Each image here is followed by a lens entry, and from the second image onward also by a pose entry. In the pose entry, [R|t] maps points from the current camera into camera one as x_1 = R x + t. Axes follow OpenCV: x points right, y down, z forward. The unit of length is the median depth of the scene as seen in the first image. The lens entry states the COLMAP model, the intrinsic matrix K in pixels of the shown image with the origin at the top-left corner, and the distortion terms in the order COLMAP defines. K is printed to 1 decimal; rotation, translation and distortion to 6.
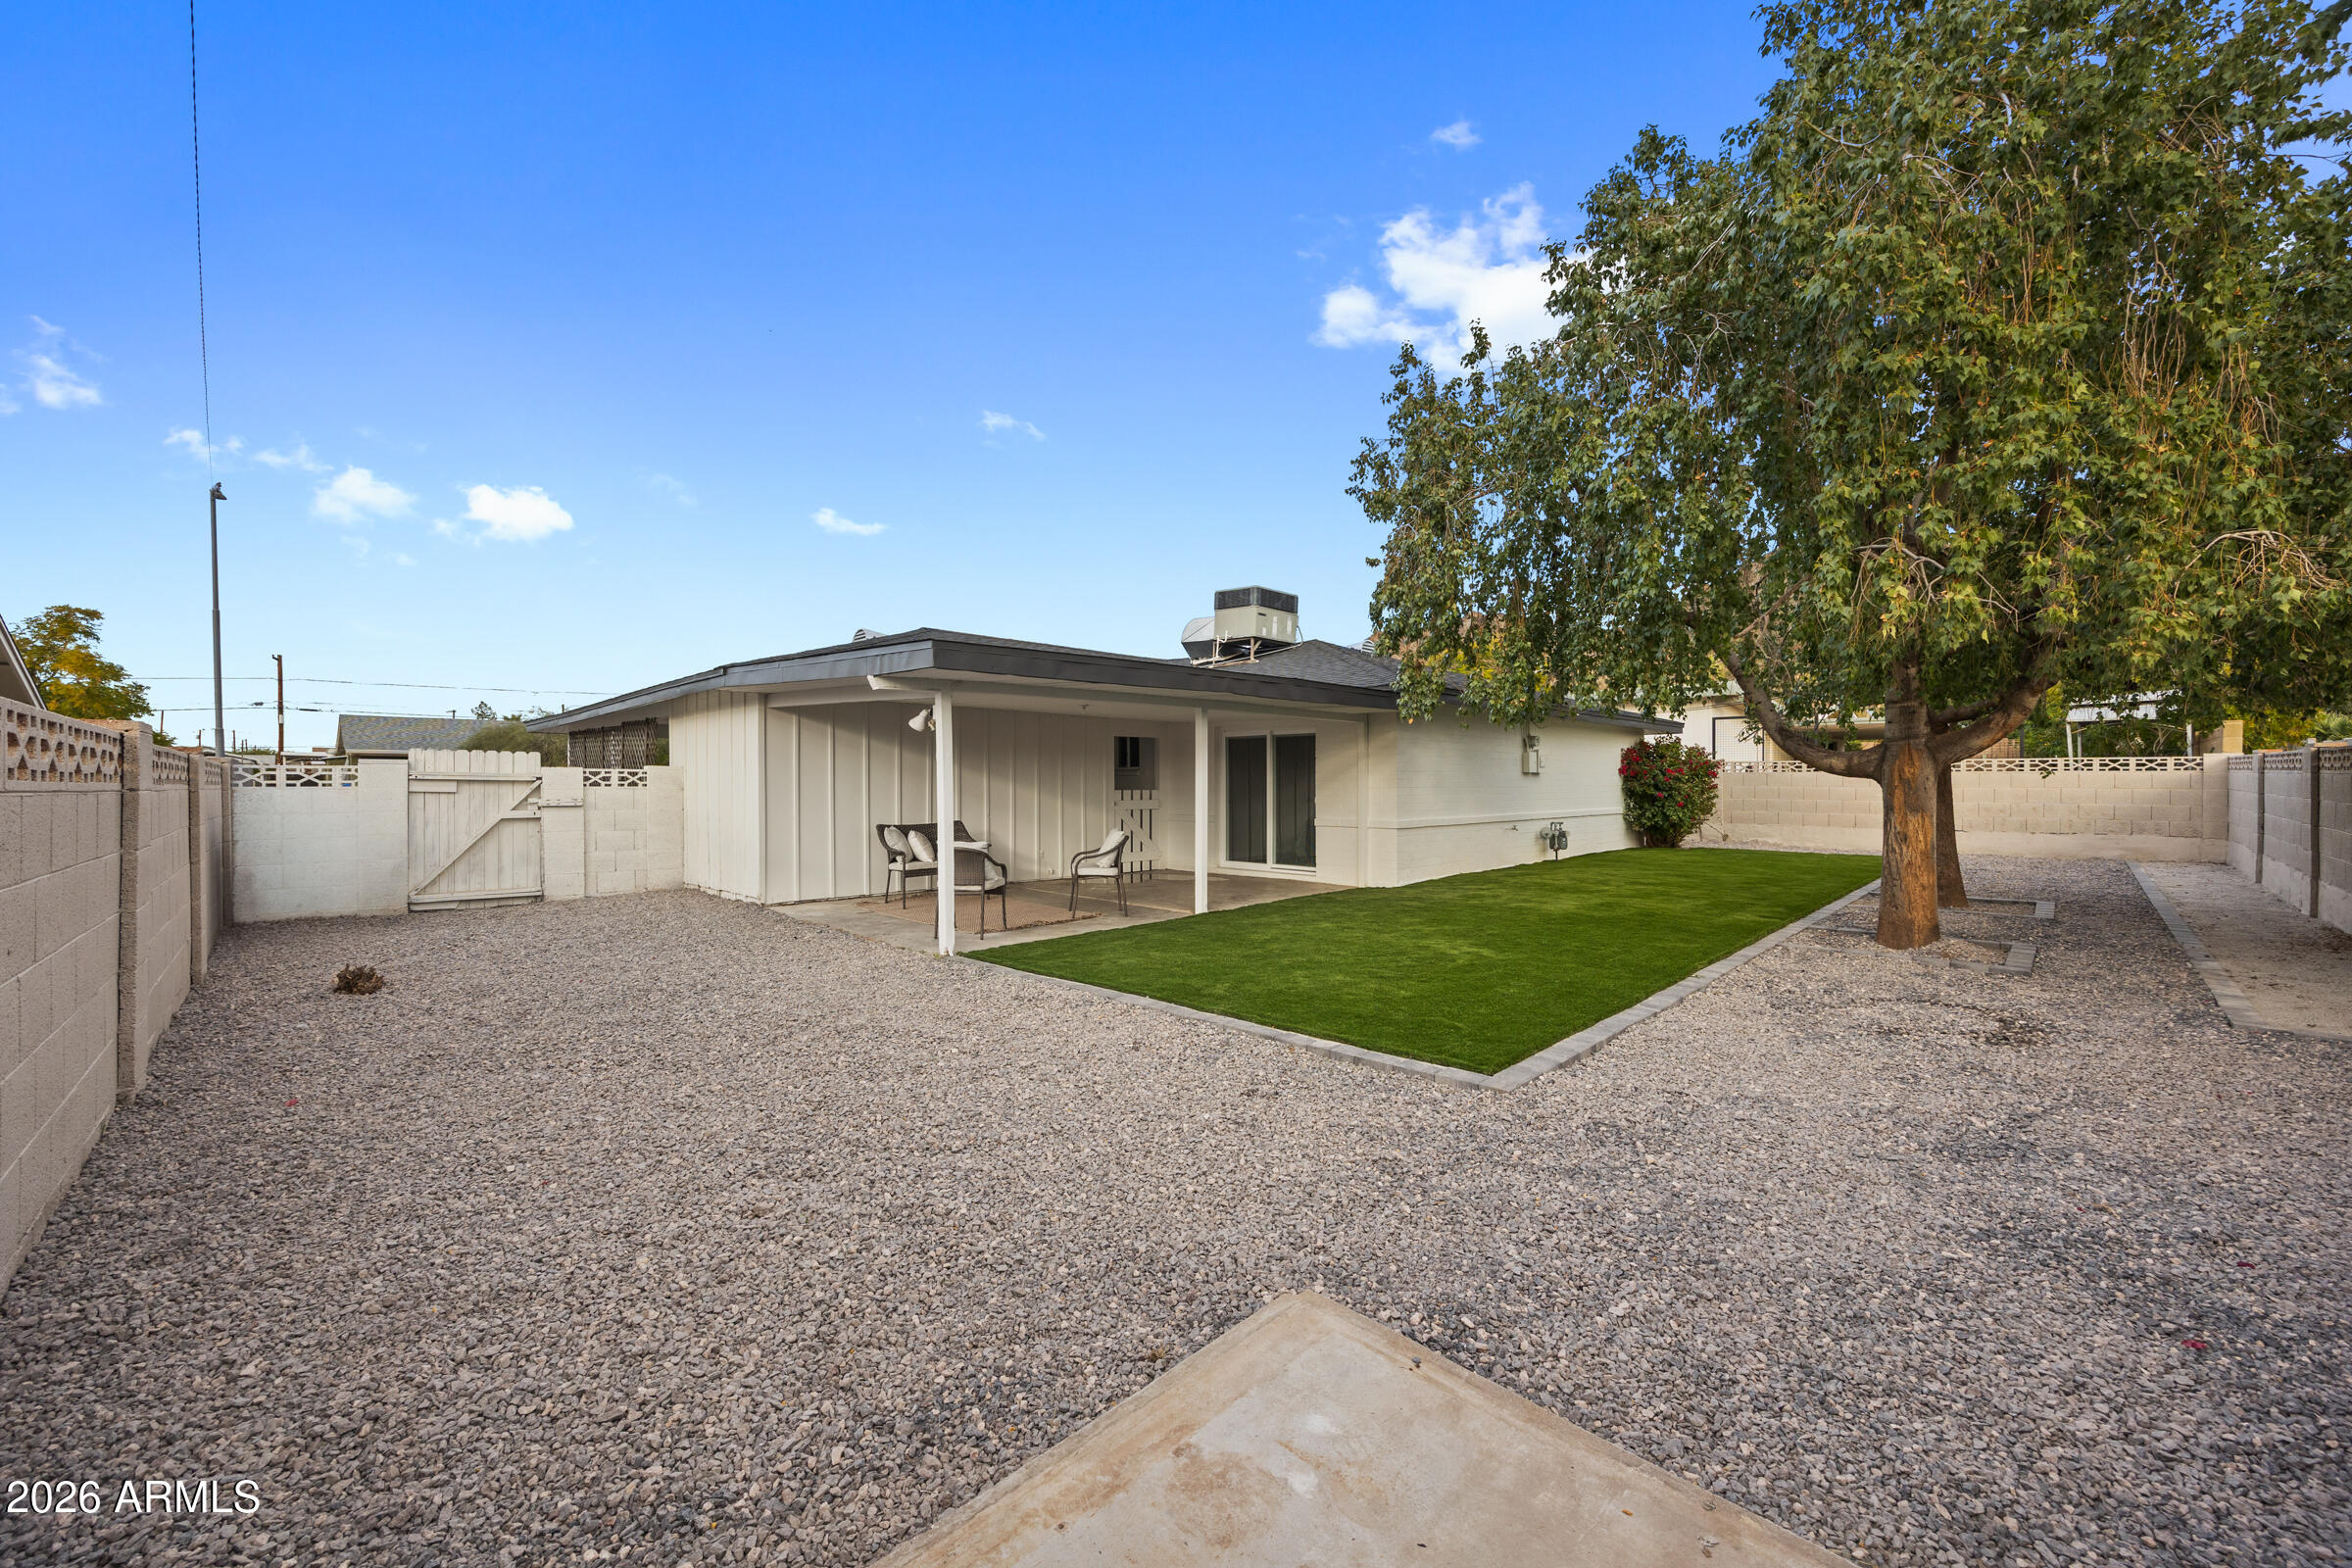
lens RADIAL K [[1011.1, 0, 1276.7], [0, 1011.1, 781.3], [0, 0, 1]] dist [-0.003311, 0.001311]
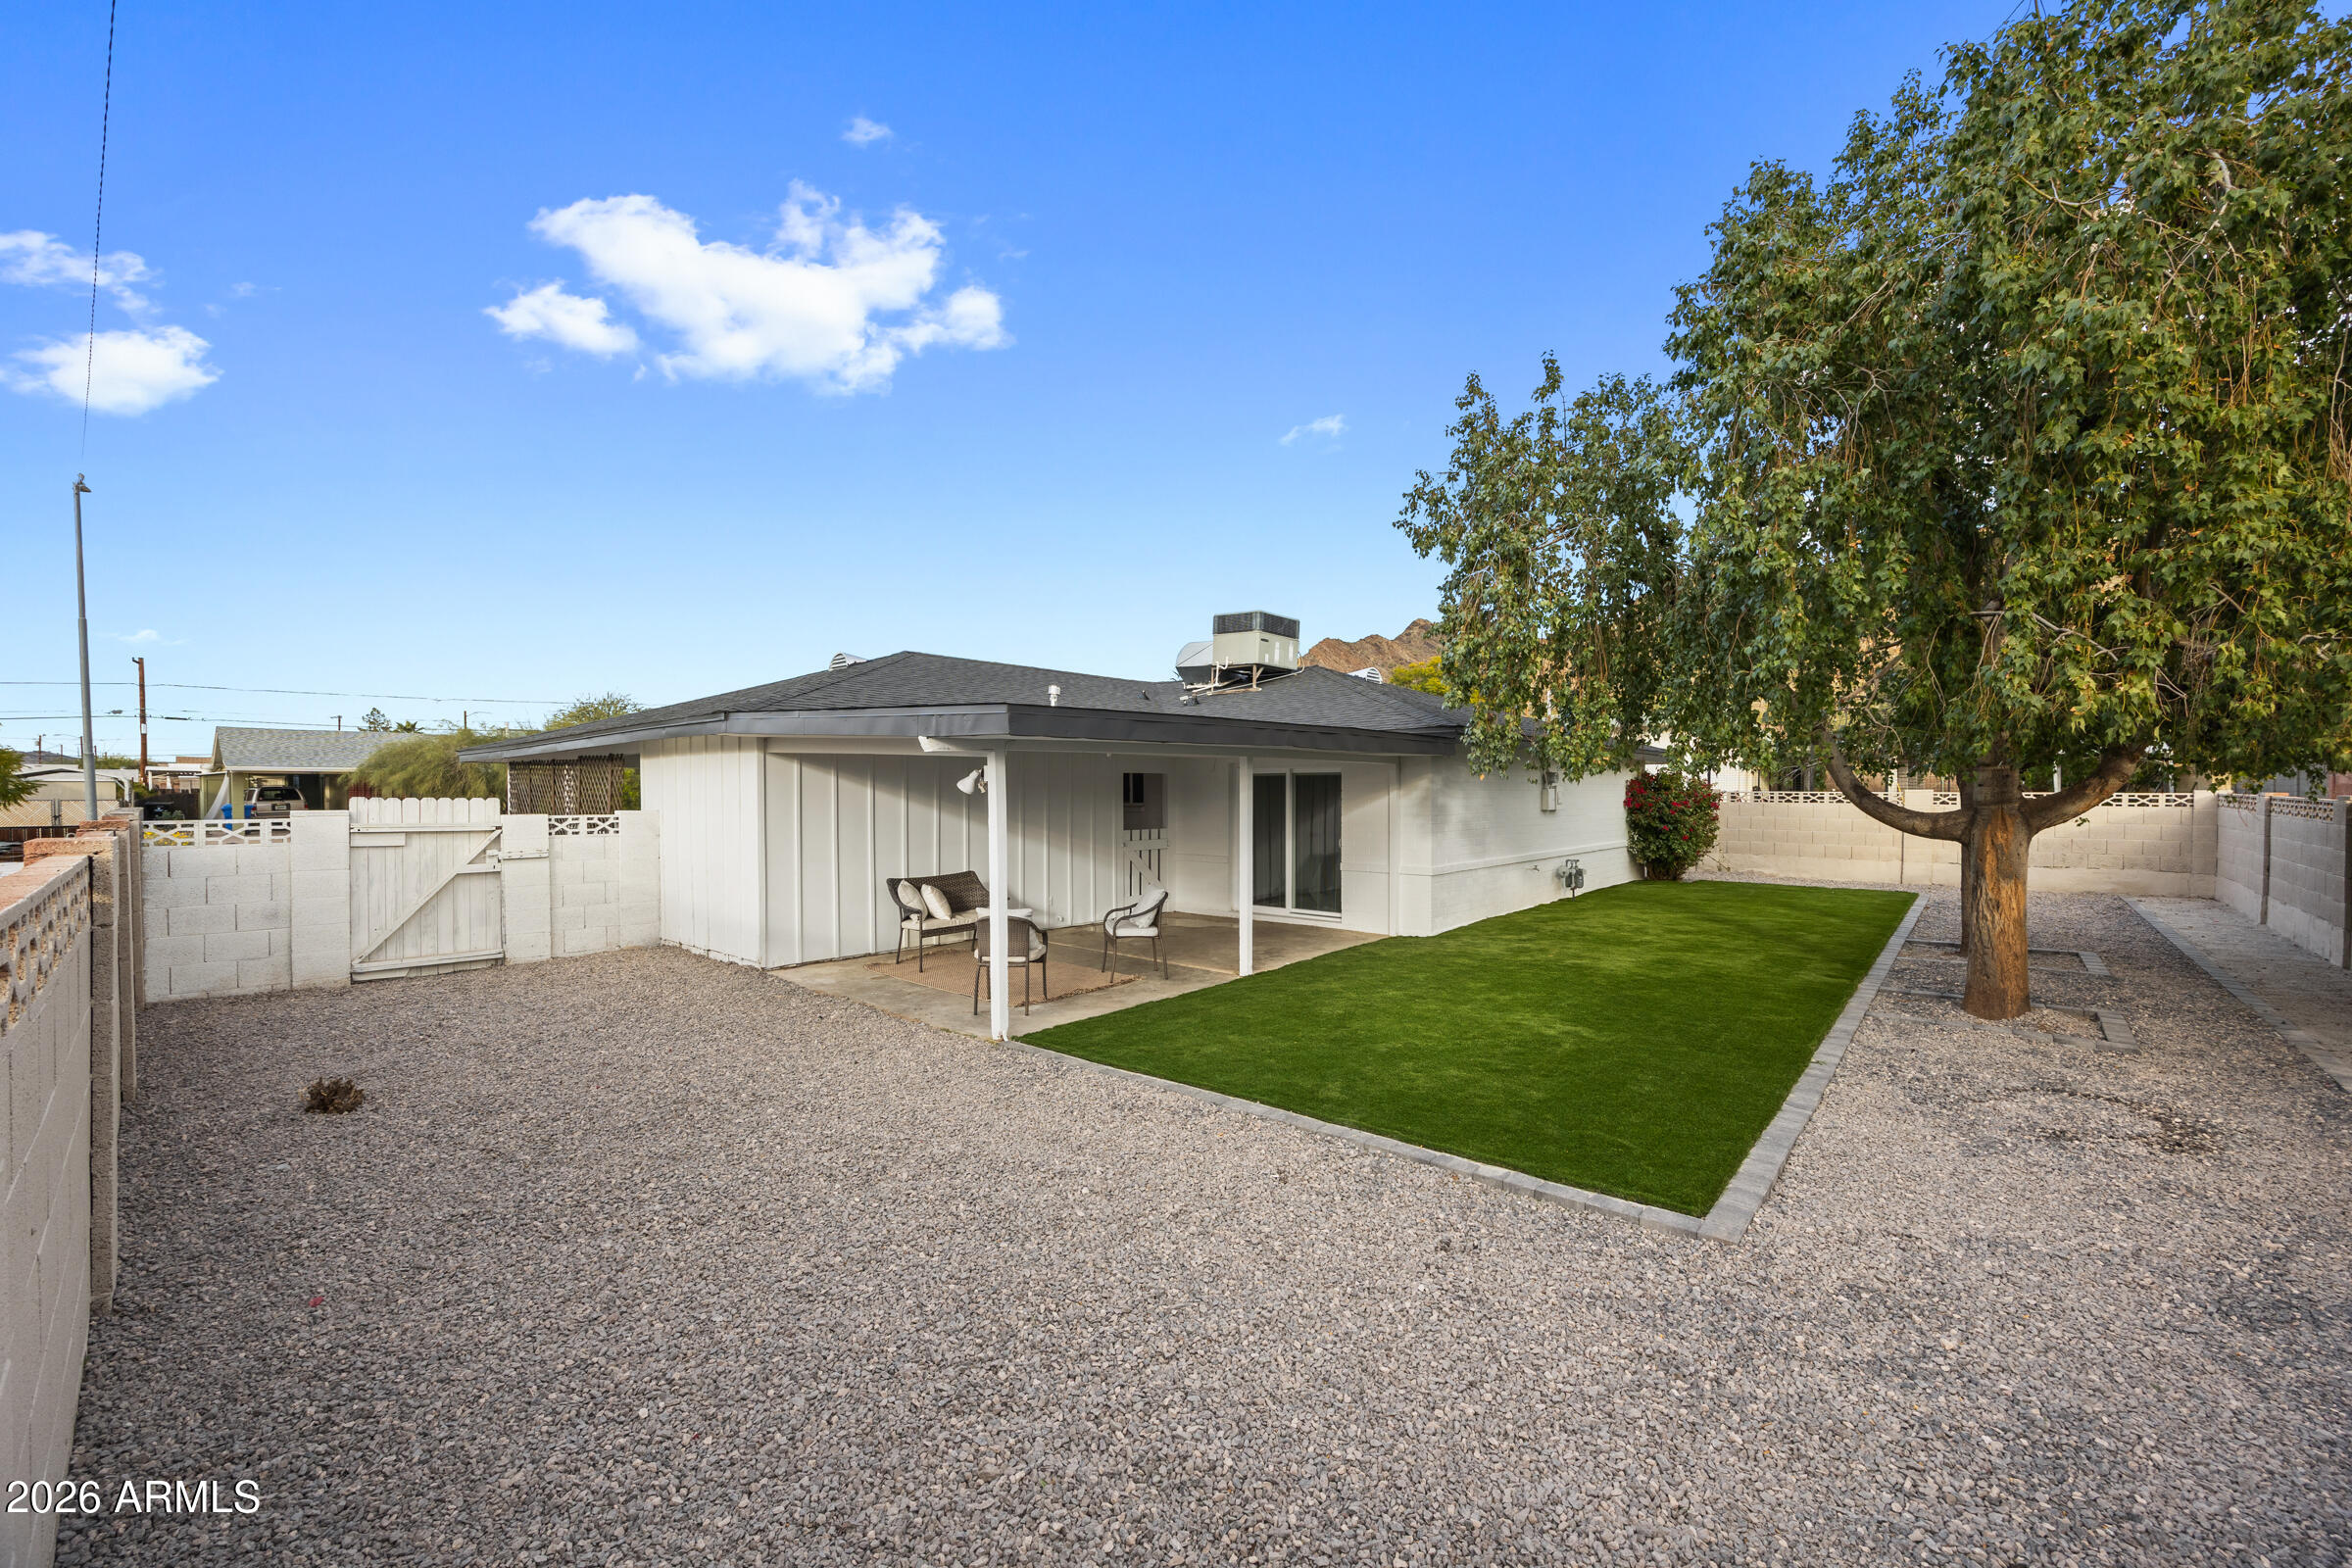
lens RADIAL K [[1011.1, 0, 1253.5], [0, 1011.1, 787.9], [0, 0, 1]] dist [-0.003311, 0.001311]
pose [[0.997495, 0.001770, 0.070721, -0.156878], [-0.002890, 0.999872, 0.015730, -0.067544], [-0.070684, -0.015895, 0.997372, 0.075022]]
